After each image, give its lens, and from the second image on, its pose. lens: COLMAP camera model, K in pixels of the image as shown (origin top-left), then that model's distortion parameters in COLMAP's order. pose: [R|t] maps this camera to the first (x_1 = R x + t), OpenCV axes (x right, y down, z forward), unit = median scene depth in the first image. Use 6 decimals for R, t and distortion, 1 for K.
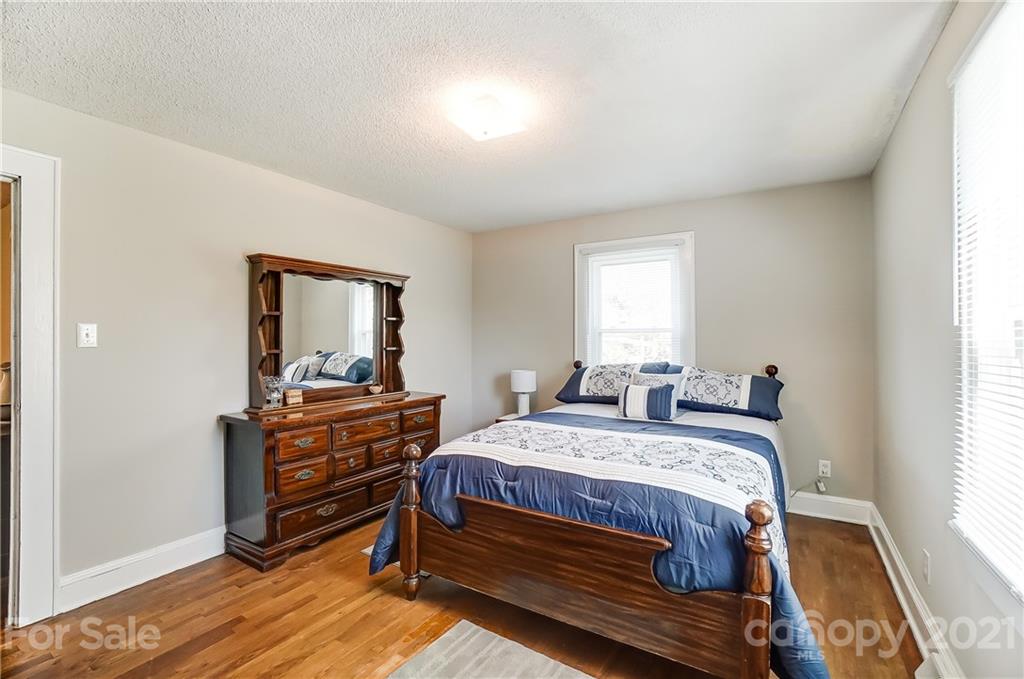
lens RADIAL K [[457.2, 0, 512.0], [0, 457.2, 339.5], [0, 0, 1]] dist [-0.066198, 0.025845]
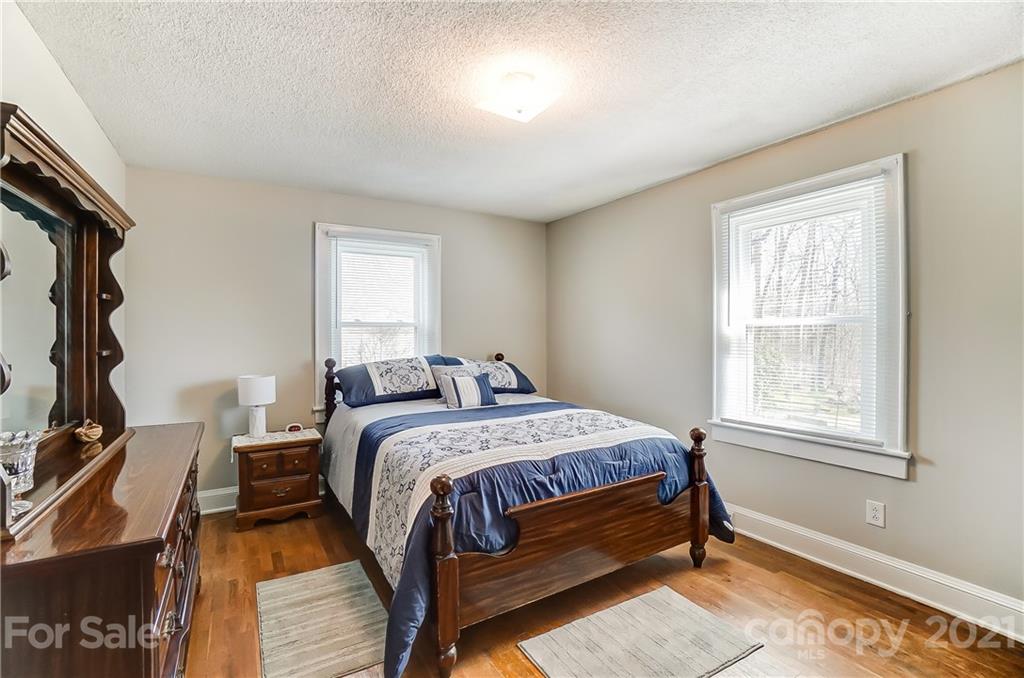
lens RADIAL K [[457.2, 0, 512.0], [0, 457.2, 339.0], [0, 0, 1]] dist [-0.066198, 0.025845]
pose [[0.438325, -0.014005, 0.898707, -0.660911], [0.002922, 0.999896, 0.014157, -0.002589], [-0.898812, -0.003580, 0.438320, 0.445284]]
